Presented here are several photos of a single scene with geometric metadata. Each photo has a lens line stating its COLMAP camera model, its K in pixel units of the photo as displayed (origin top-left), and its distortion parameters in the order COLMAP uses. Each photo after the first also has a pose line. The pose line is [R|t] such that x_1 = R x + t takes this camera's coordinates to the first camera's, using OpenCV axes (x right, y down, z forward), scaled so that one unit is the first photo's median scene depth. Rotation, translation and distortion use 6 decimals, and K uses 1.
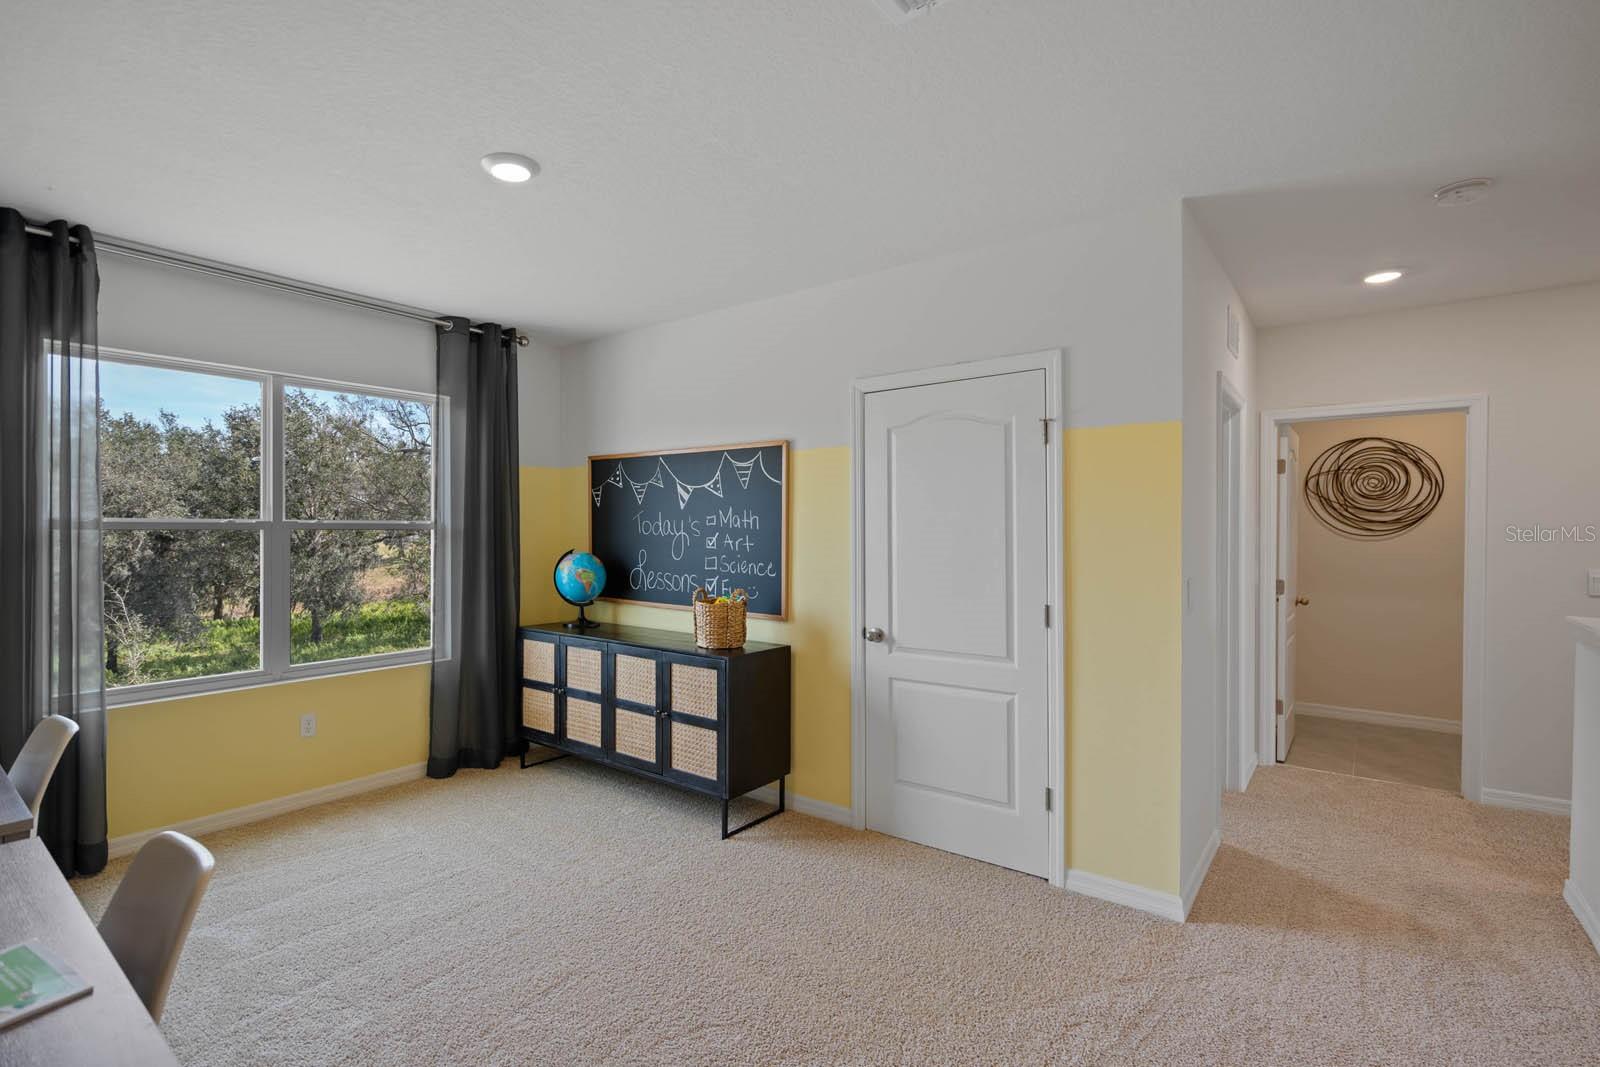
lens RADIAL K [[743.6, 0, 726.2], [0, 743.6, 518.5], [0, 0, 1]] dist [-0.009012, 0.004393]
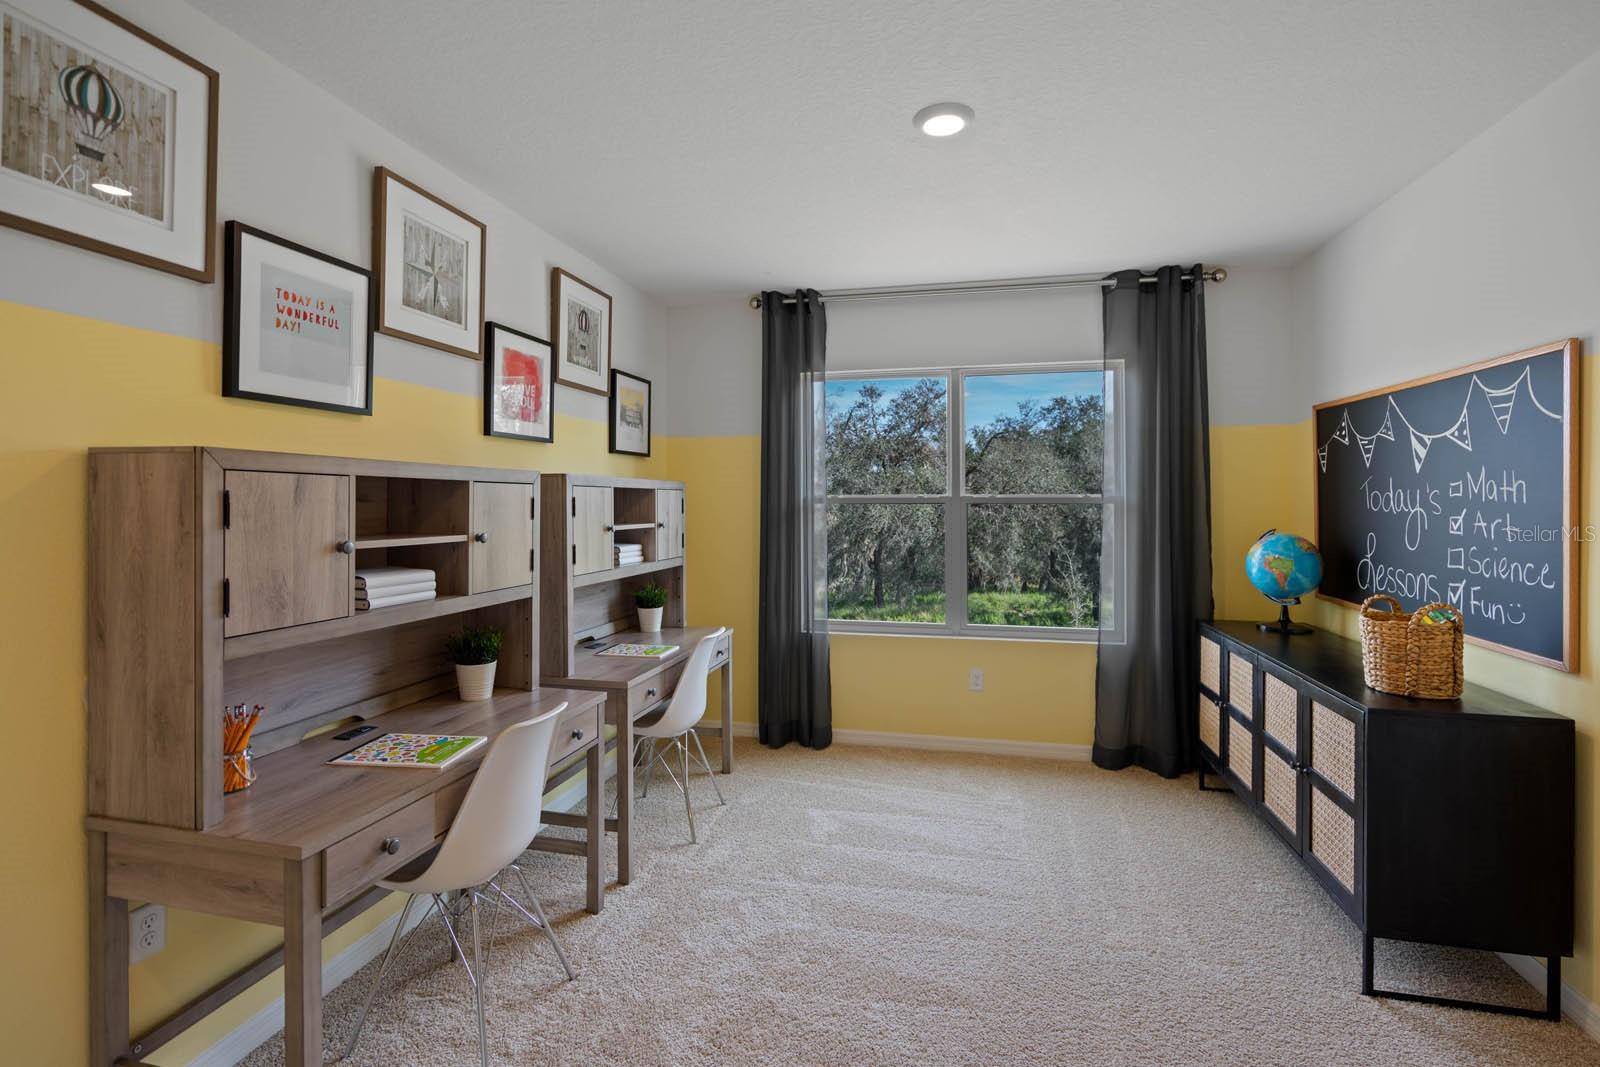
lens RADIAL K [[743.6, 0, 814.0], [0, 743.6, 494.3], [0, 0, 1]] dist [-0.009012, 0.004393]
pose [[0.465035, -0.009665, -0.885239, 0.278123], [0.013569, 0.999901, -0.003789, 0.002122], [0.885188, -0.010250, 0.465120, 0.241739]]
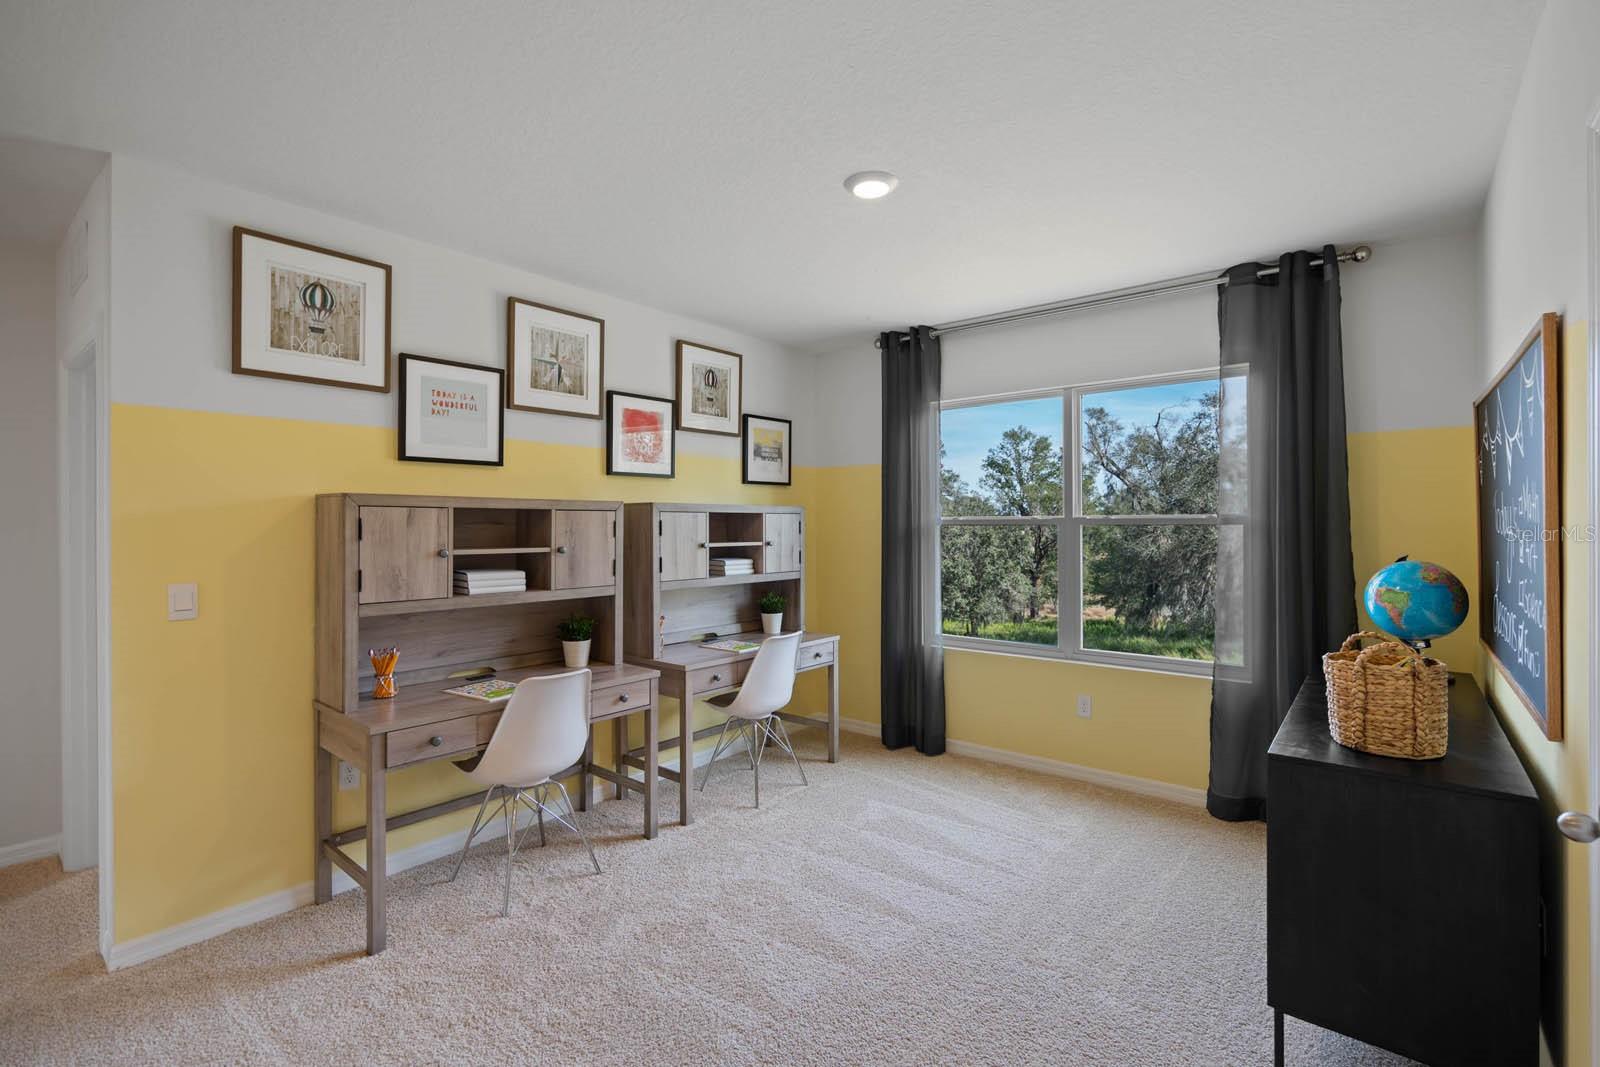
lens RADIAL K [[743.6, 0, 826.3], [0, 743.6, 510.5], [0, 0, 1]] dist [-0.009012, 0.004393]
pose [[0.024227, -0.018627, -0.999533, 0.459075], [0.017362, 0.999683, -0.018209, 0.006747], [0.999556, -0.016912, 0.024543, 0.538553]]
